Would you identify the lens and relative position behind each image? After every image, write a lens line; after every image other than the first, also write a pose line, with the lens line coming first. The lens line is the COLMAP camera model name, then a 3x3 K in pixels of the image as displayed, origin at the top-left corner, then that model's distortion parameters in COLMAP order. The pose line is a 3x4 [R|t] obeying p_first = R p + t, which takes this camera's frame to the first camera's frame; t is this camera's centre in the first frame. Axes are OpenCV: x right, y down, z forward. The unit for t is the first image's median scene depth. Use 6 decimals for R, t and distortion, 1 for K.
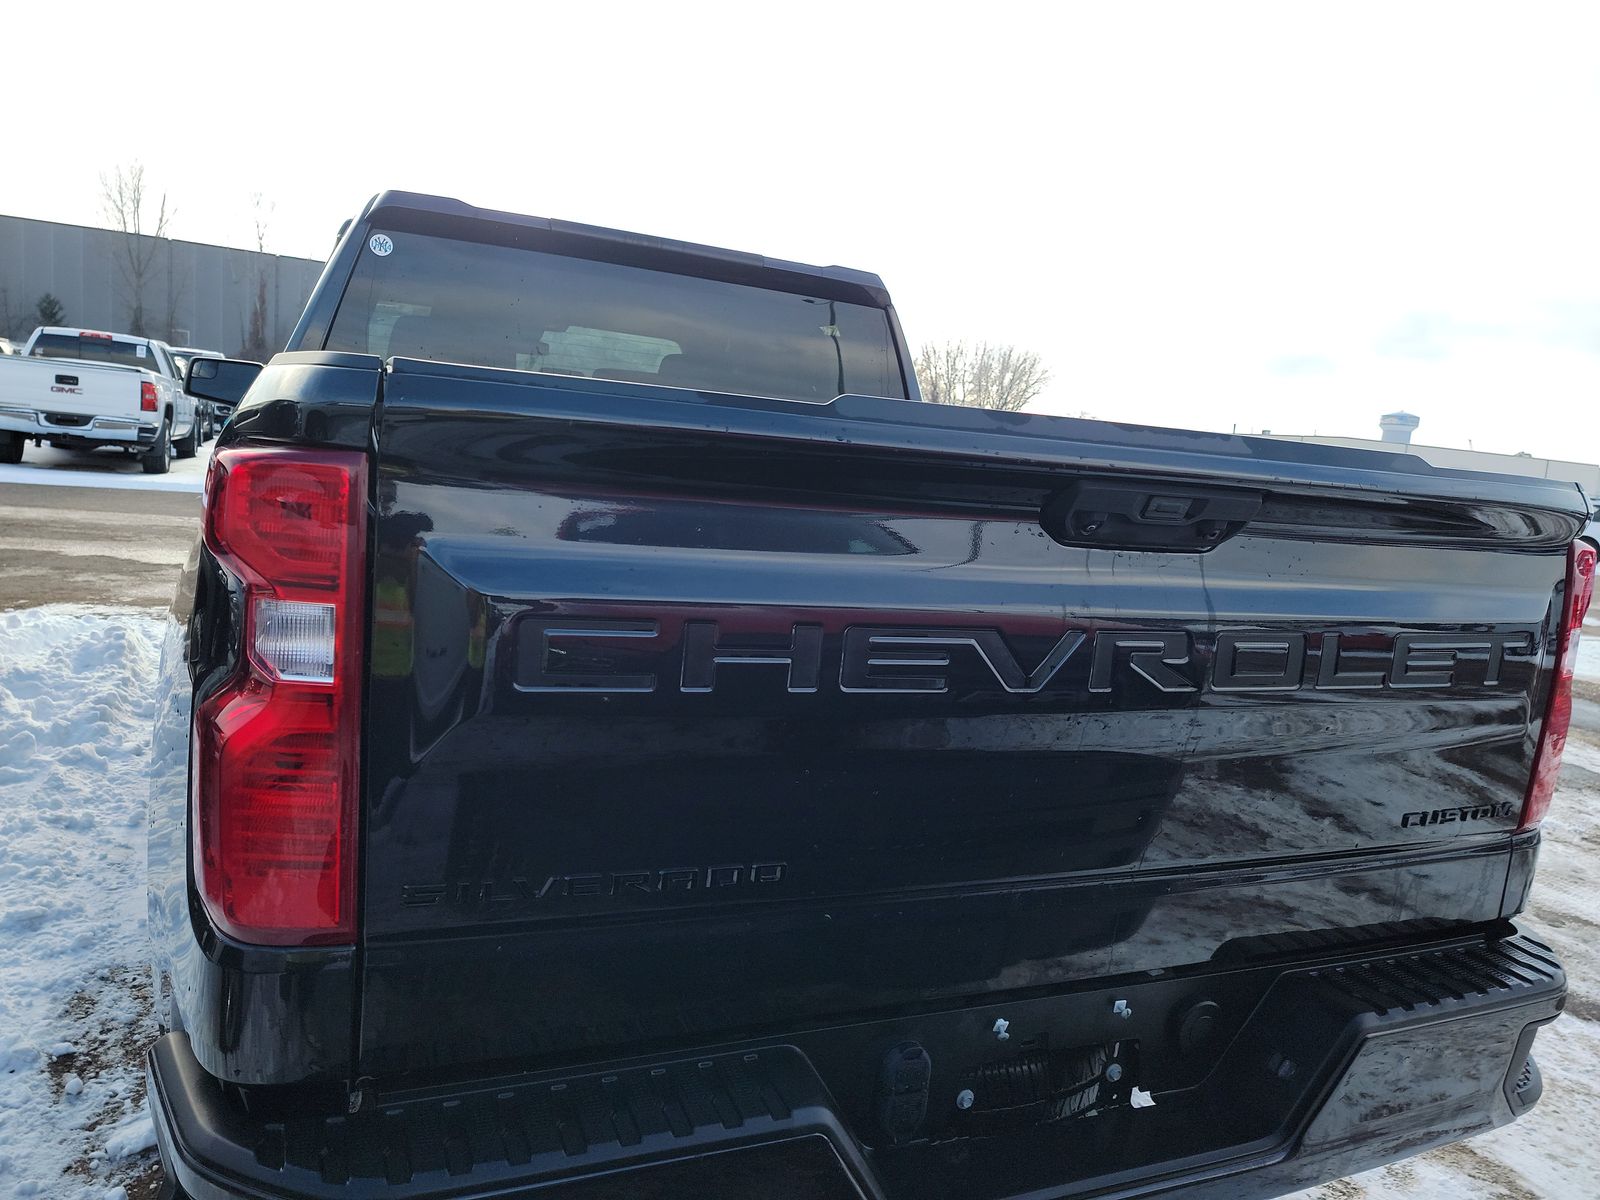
lens RADIAL K [[1125.0, 0, 800.0], [0, 1125.0, 600.0], [0, 0, 1]] dist [0.126455, -0.105177]
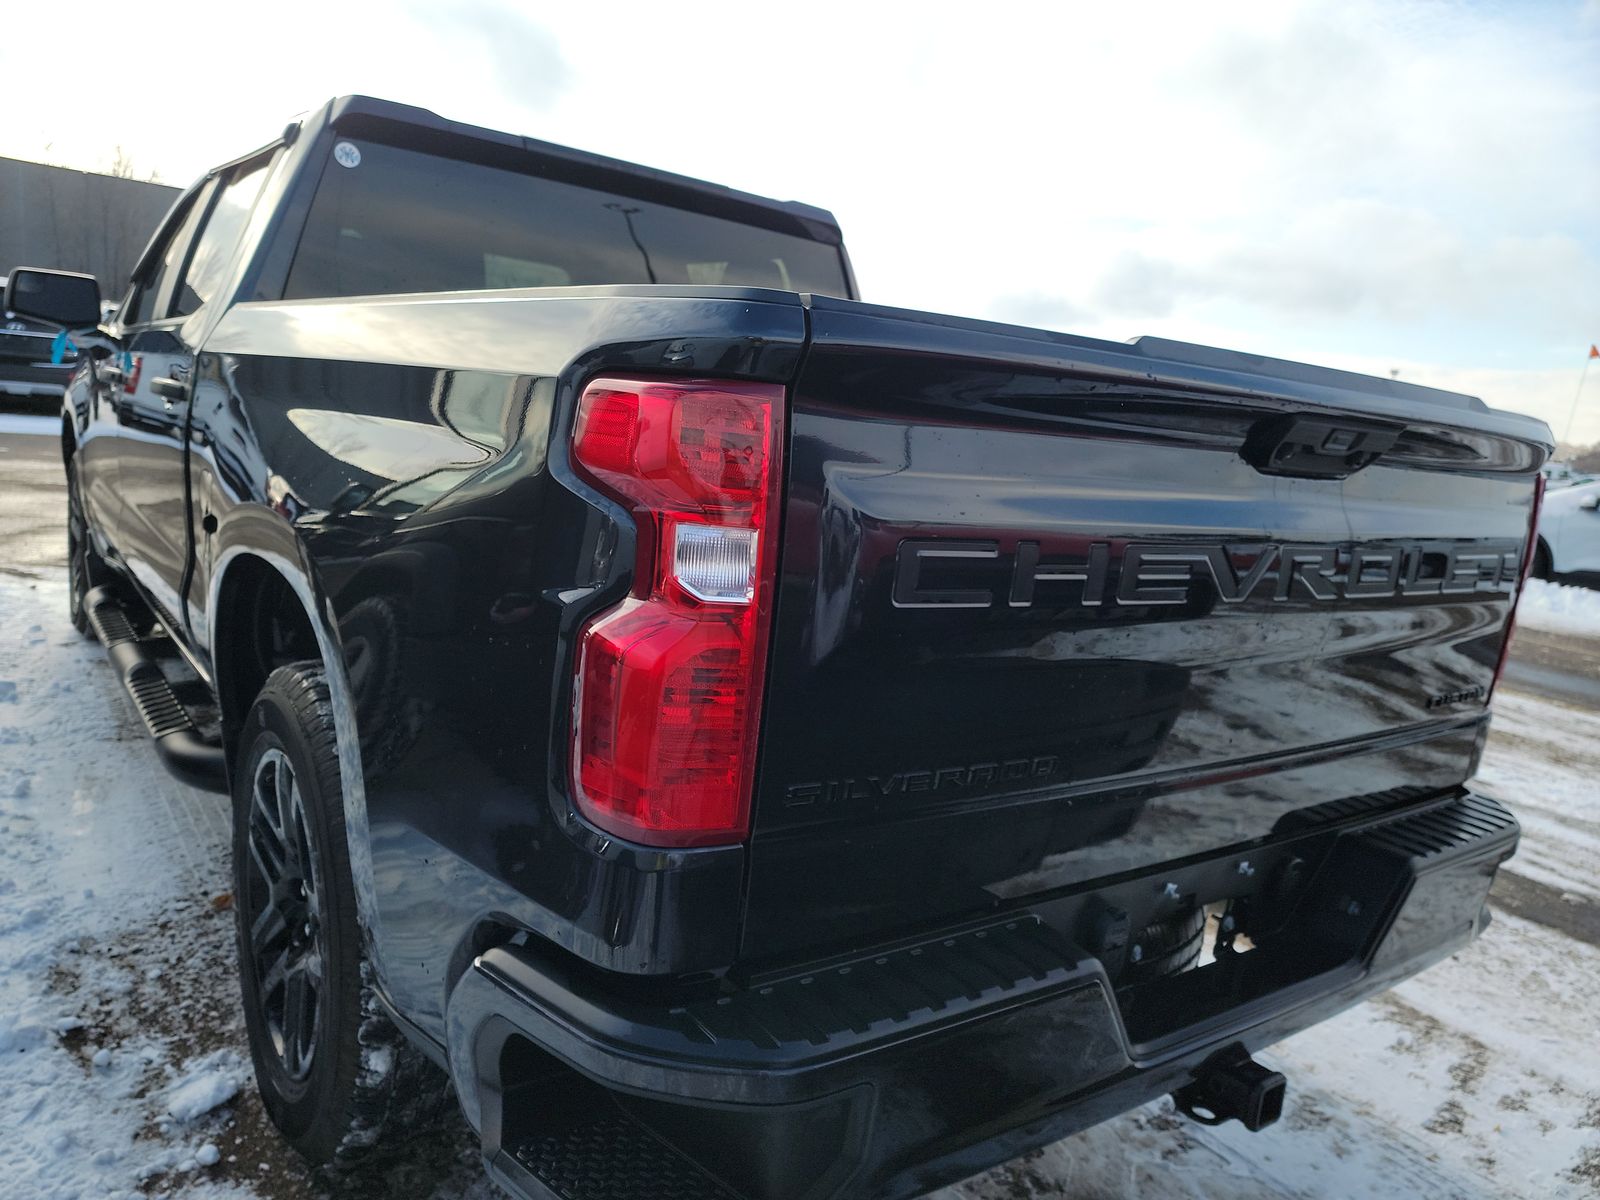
lens RADIAL K [[1153.8, 0, 800.4], [0, 1153.8, 625.0], [0, 0, 1]] dist [0.088967, -0.081699]
pose [[0.974232, -0.030455, 0.223481, -0.275854], [0.014834, 0.997348, 0.071246, 0.007860], [-0.225059, -0.066095, 0.972101, -0.032531]]
